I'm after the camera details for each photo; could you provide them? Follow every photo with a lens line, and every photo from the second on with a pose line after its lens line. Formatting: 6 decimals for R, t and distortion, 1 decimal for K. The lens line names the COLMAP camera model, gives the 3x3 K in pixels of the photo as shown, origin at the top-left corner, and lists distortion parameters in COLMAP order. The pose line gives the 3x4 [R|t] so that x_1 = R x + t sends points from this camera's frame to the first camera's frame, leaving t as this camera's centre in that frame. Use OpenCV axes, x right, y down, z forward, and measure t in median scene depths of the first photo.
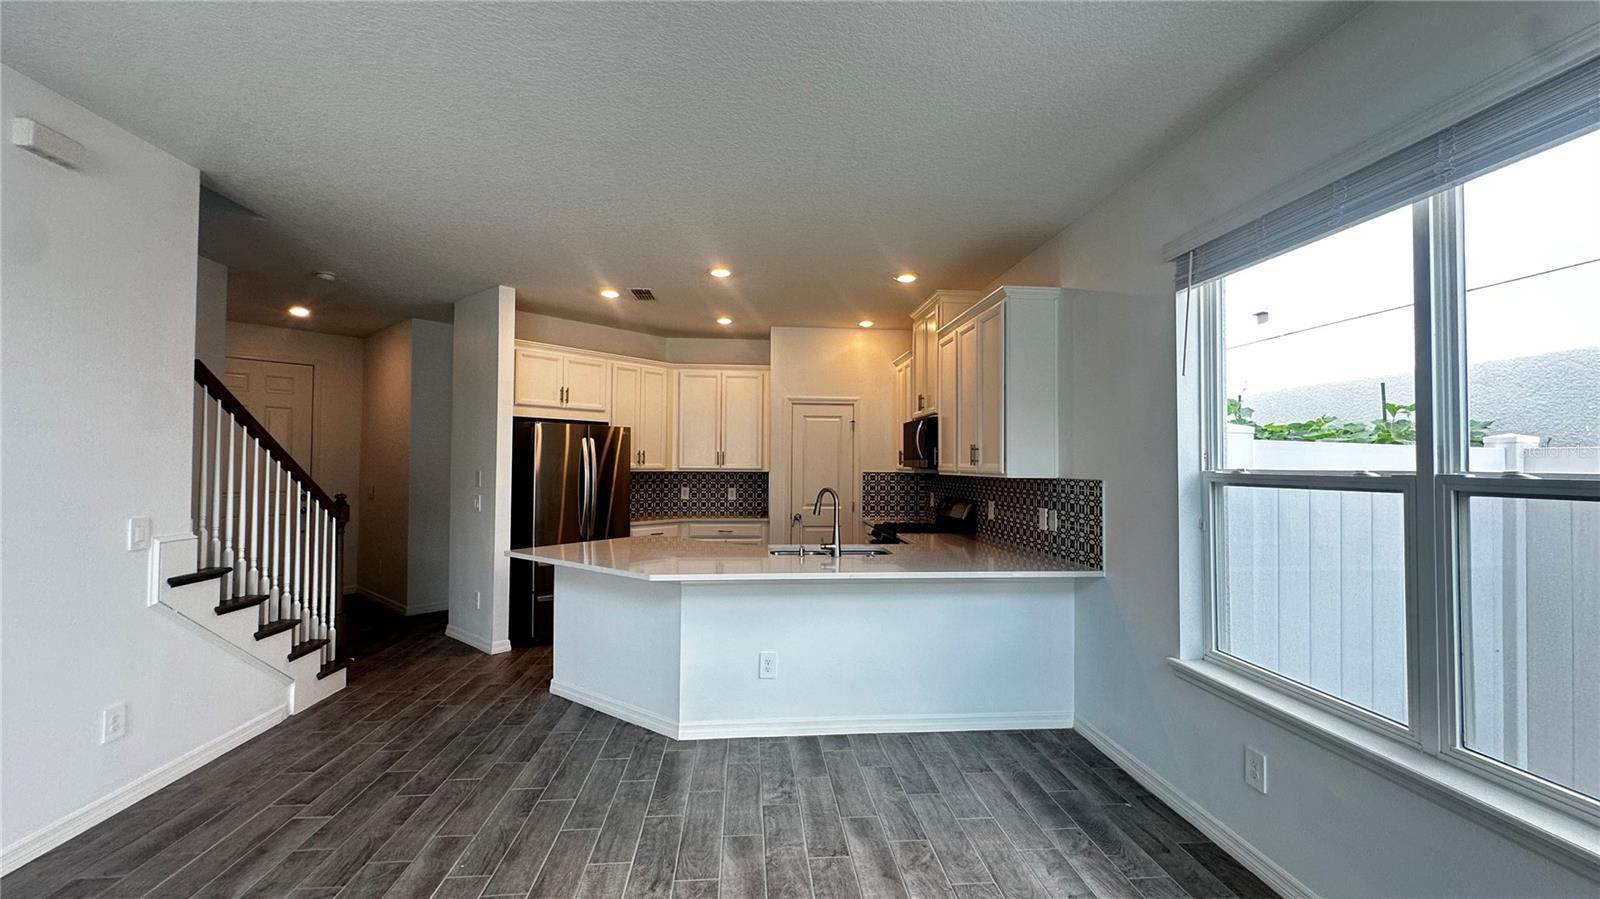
lens RADIAL K [[642.0, 0, 801.0], [0, 642.0, 449.2], [0, 0, 1]] dist [-0.002975, 0.000345]
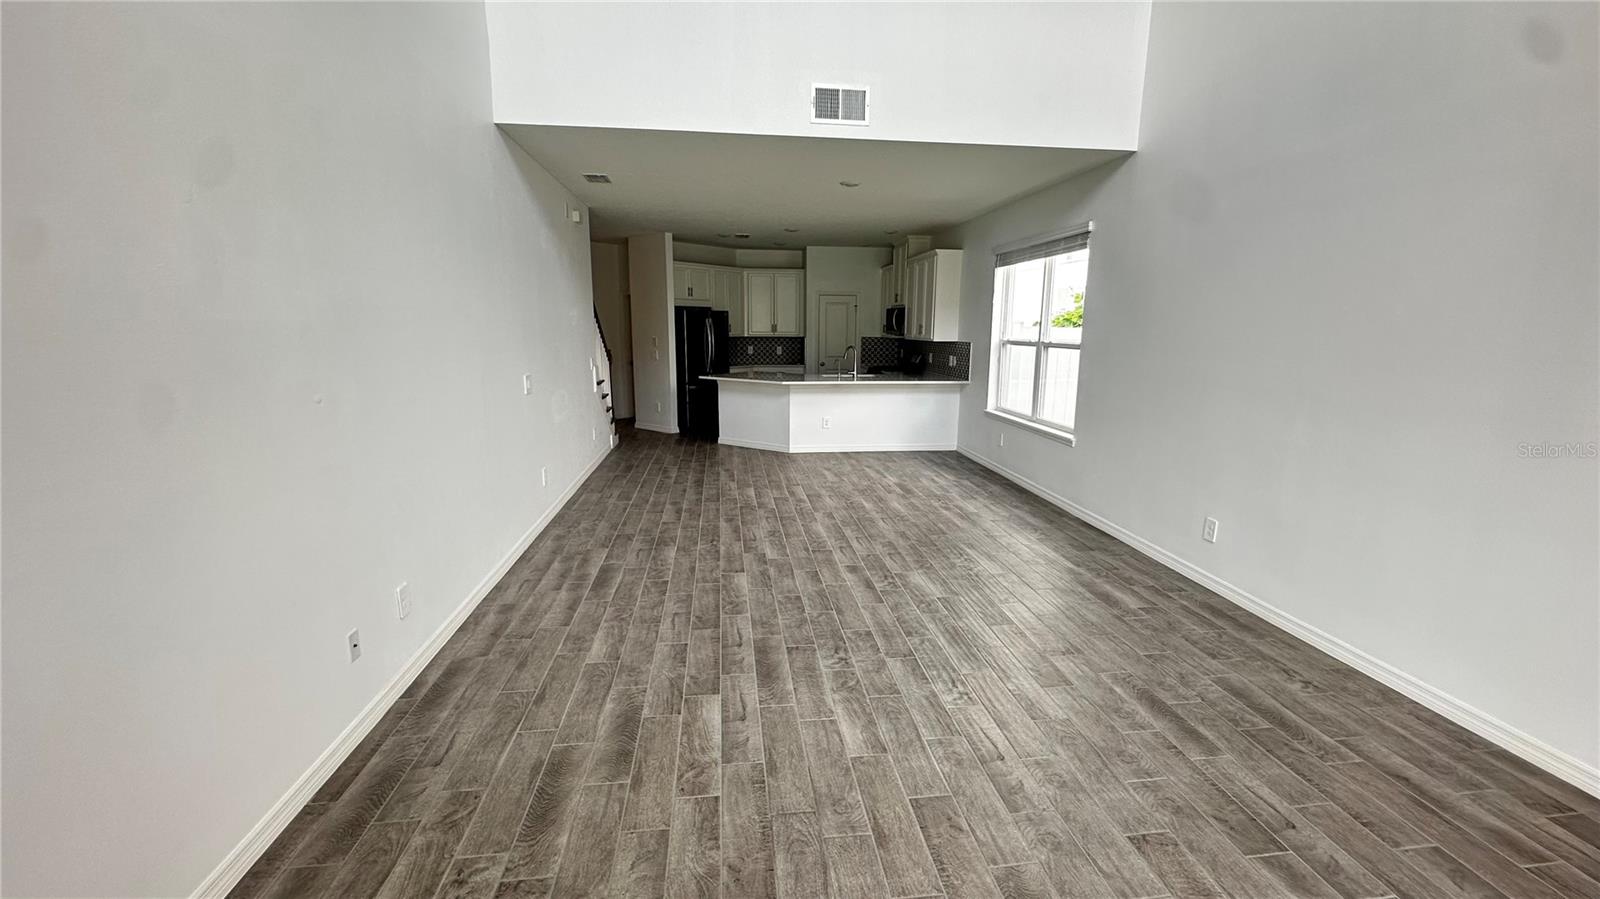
lens RADIAL K [[642.0, 0, 801.0], [0, 642.0, 449.2], [0, 0, 1]] dist [-0.002975, 0.000345]
pose [[0.999319, -0.006479, 0.036313, -0.175994], [-0.001471, 0.976667, 0.214753, -0.053178], [-0.036857, -0.214661, 0.975993, -0.988861]]
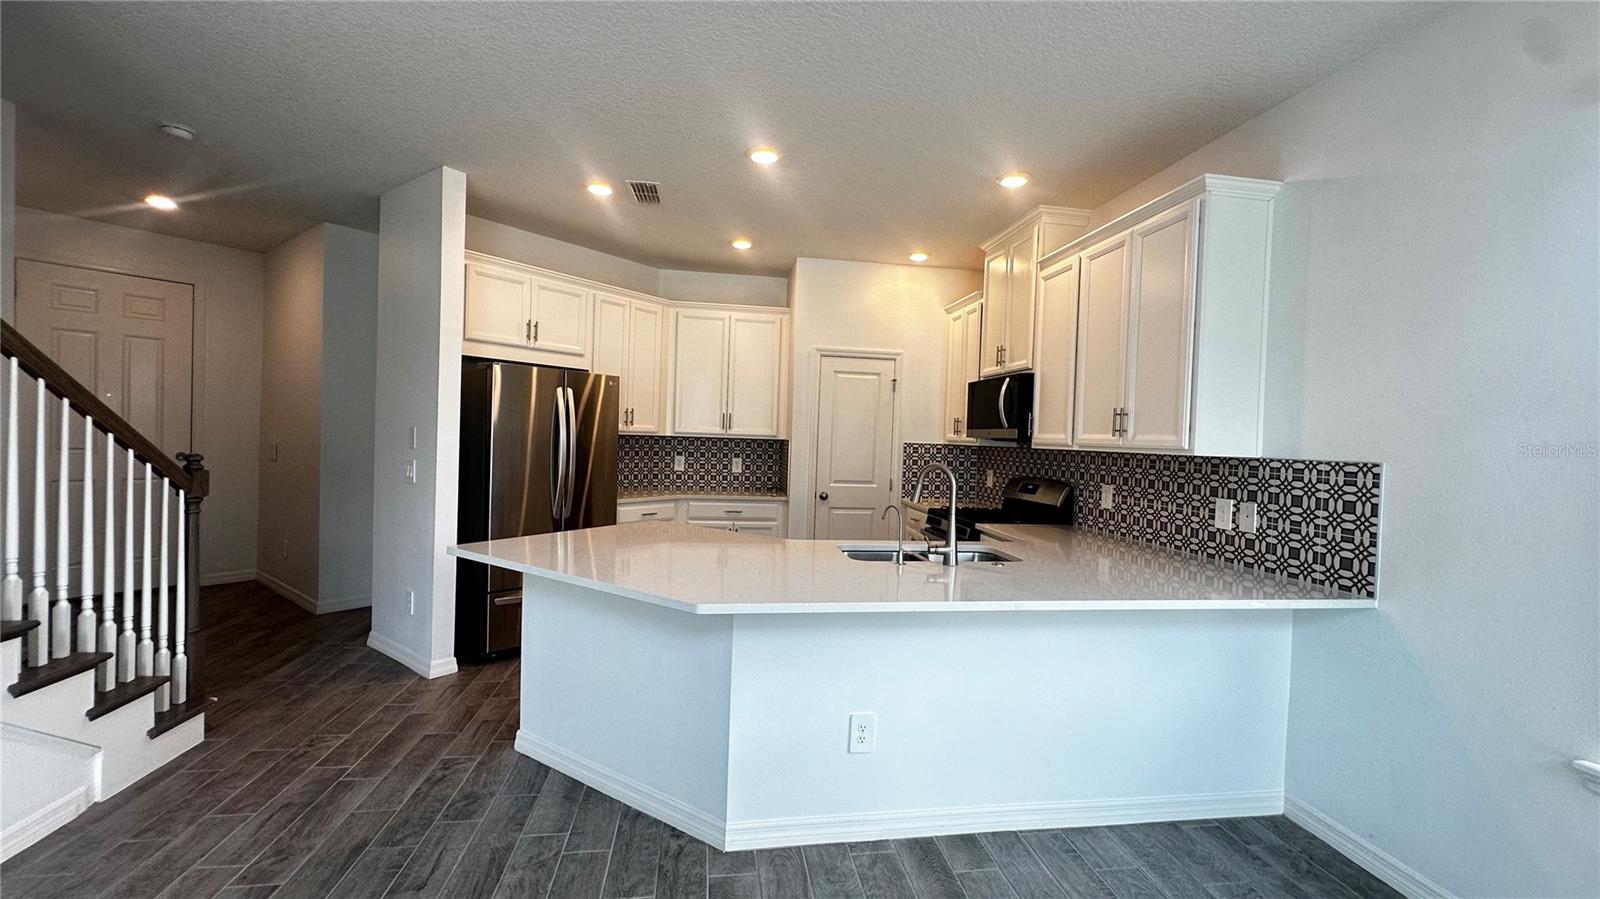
lens RADIAL K [[642.0, 0, 801.0], [0, 642.0, 449.2], [0, 0, 1]] dist [-0.002975, 0.000345]
pose [[0.997592, 0.025693, 0.064418, -0.123566], [-0.028612, 0.998586, 0.044803, 0.015630], [-0.063176, -0.046538, 0.996917, 0.277544]]
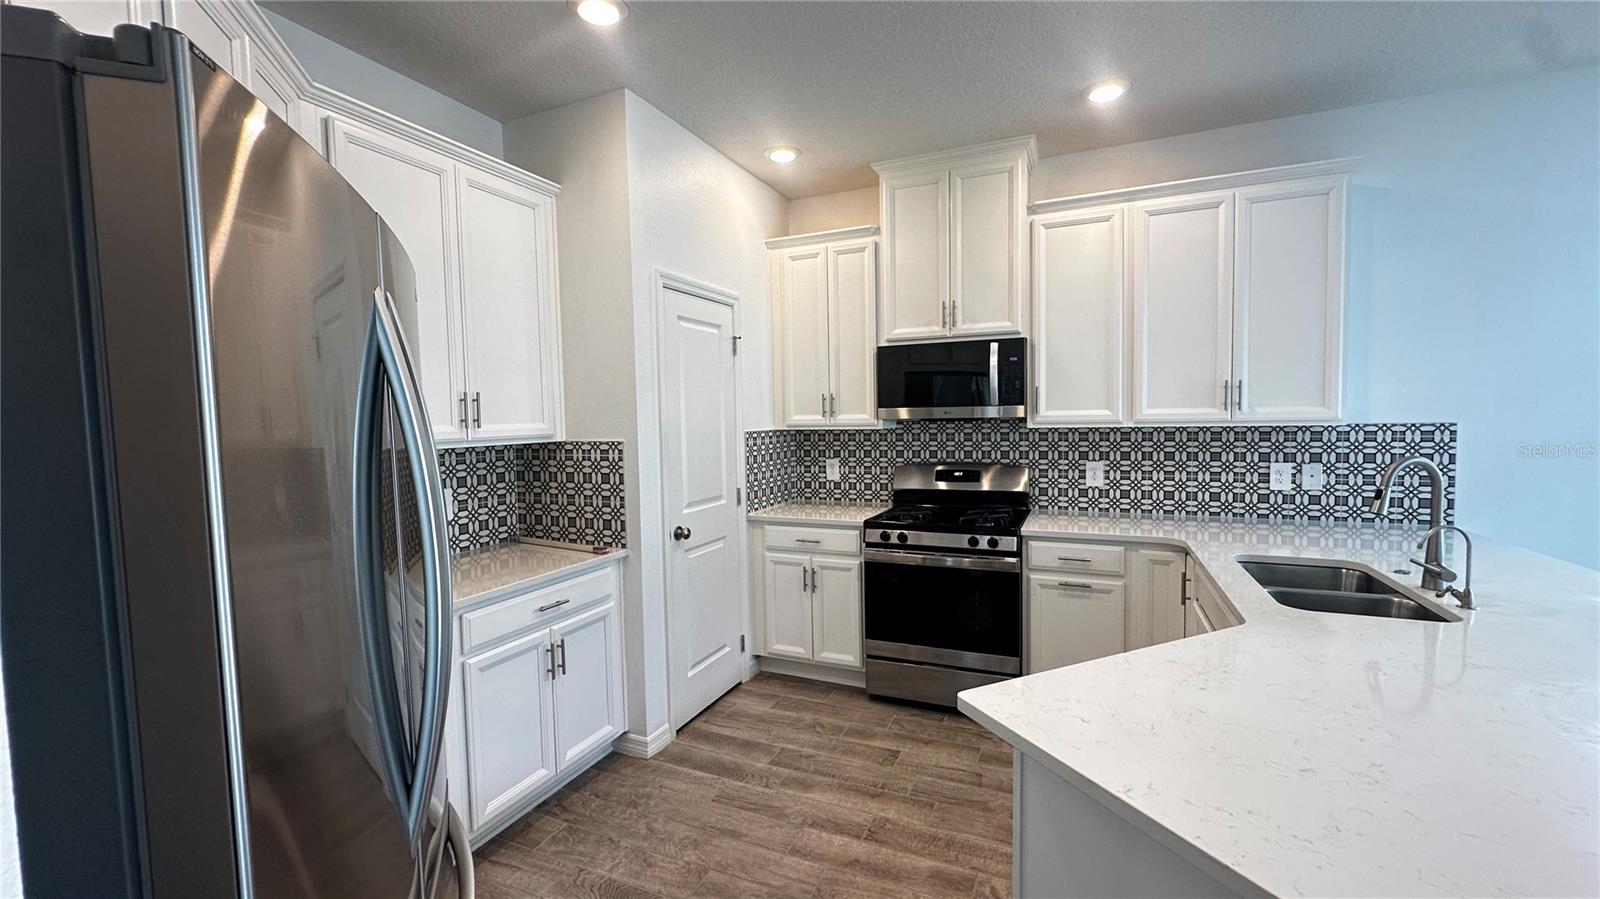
lens RADIAL K [[646.8, 0, 800.0], [0, 646.8, 449.5], [0, 0, 1]] dist [-0.002334, -0.000078]
pose [[0.484842, -0.064394, 0.872228, -0.524179], [0.001300, 0.997338, 0.072907, 0.014550], [-0.874601, -0.034214, 0.483635, 0.986135]]
